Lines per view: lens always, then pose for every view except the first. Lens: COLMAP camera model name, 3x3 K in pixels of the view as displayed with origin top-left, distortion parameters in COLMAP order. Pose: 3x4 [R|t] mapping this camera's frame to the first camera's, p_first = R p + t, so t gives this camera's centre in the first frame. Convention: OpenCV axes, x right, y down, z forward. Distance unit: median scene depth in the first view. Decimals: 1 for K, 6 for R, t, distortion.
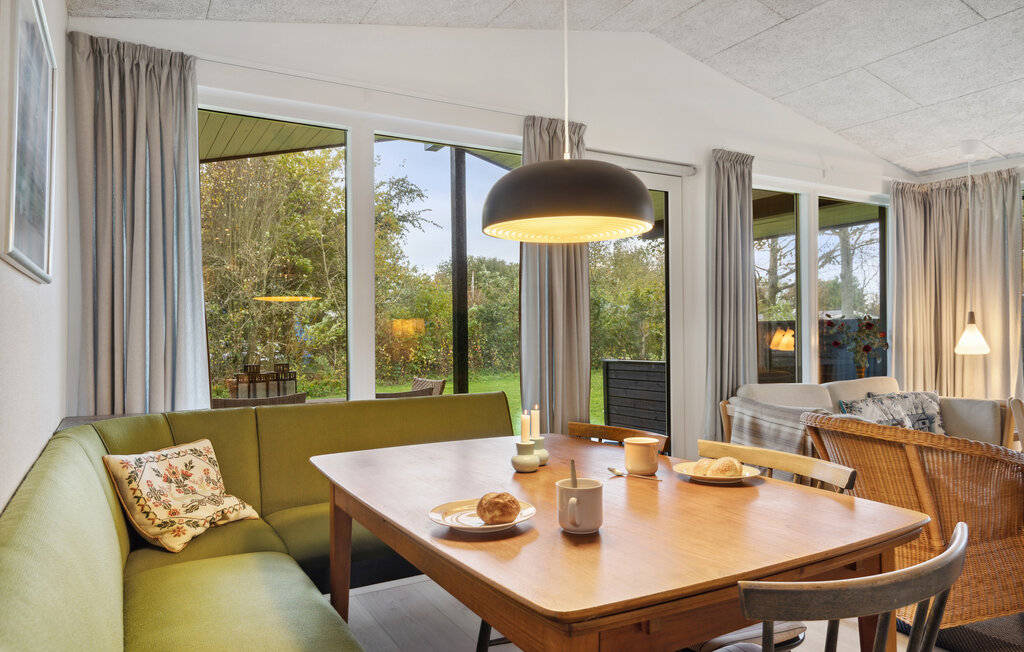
lens RADIAL K [[669.1, 0, 507.5], [0, 669.1, 339.6], [0, 0, 1]] dist [-0.002947, -0.000594]
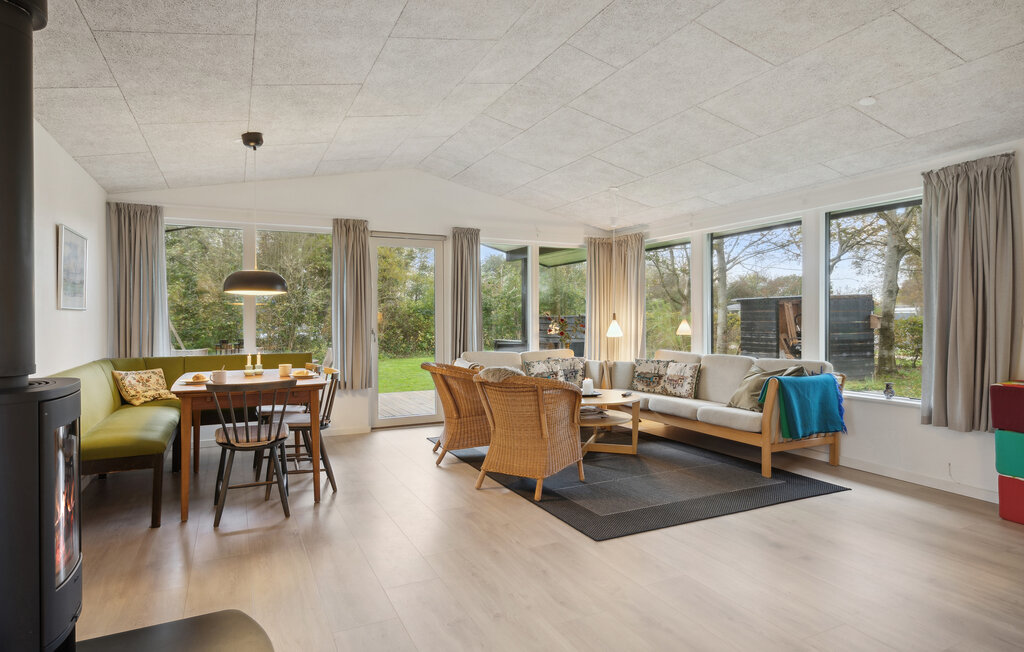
lens RADIAL K [[574.0, 0, 512.0], [0, 574.0, 326.0], [0, 0, 1]] dist [0.006338, 0.000918]
pose [[0.998206, 0.008379, -0.059282, 0.880820], [-0.007861, 0.999929, 0.008970, -0.032536], [0.059353, -0.008488, 0.998201, -0.946491]]
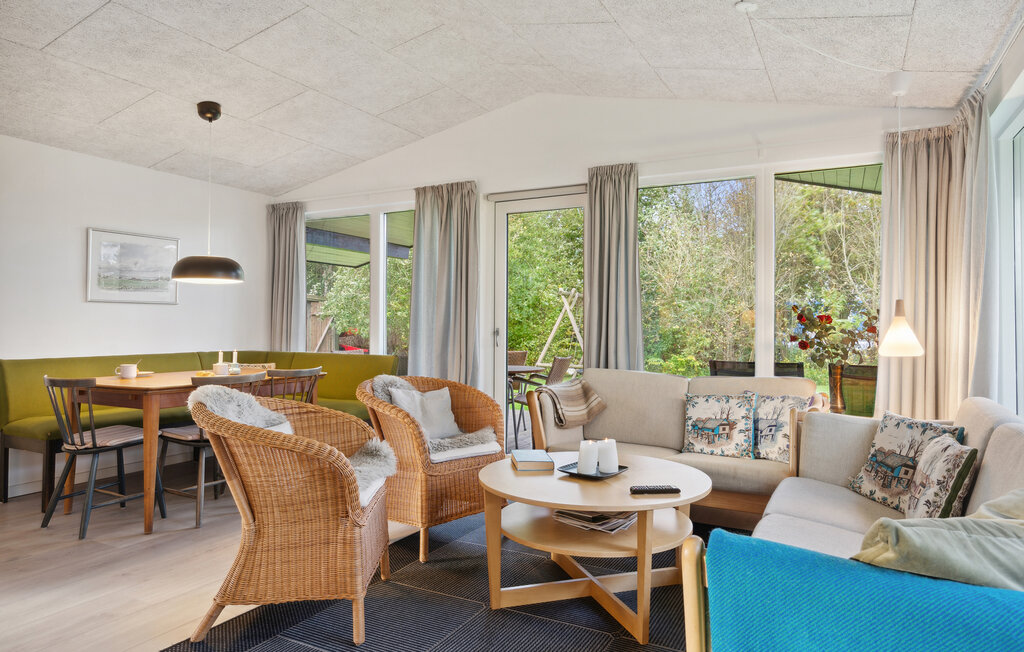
lens RADIAL K [[629.0, 0, 512.0], [0, 629.0, 326.0], [0, 0, 1]] dist [0.002142, 0.000651]
pose [[0.538532, 0.020752, -0.842350, 1.812619], [-0.013690, 0.999780, 0.015879, -0.029390], [0.842494, 0.002980, 0.538697, 0.424138]]
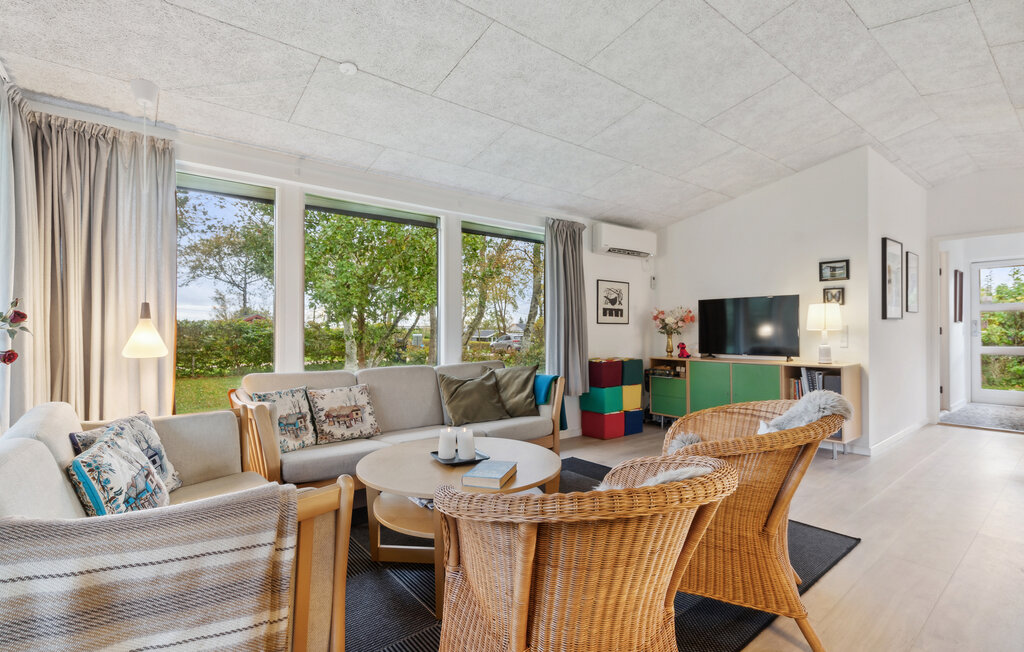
lens RADIAL K [[484.4, 0, 512.0], [0, 484.4, 326.0], [0, 0, 1]] dist [-0.001854, -0.000074]
pose [[-0.179638, 0.014118, 0.983632, 0.113917], [0.001192, 0.999899, -0.014134, -0.009817], [-0.983732, -0.001366, -0.179636, 1.168888]]
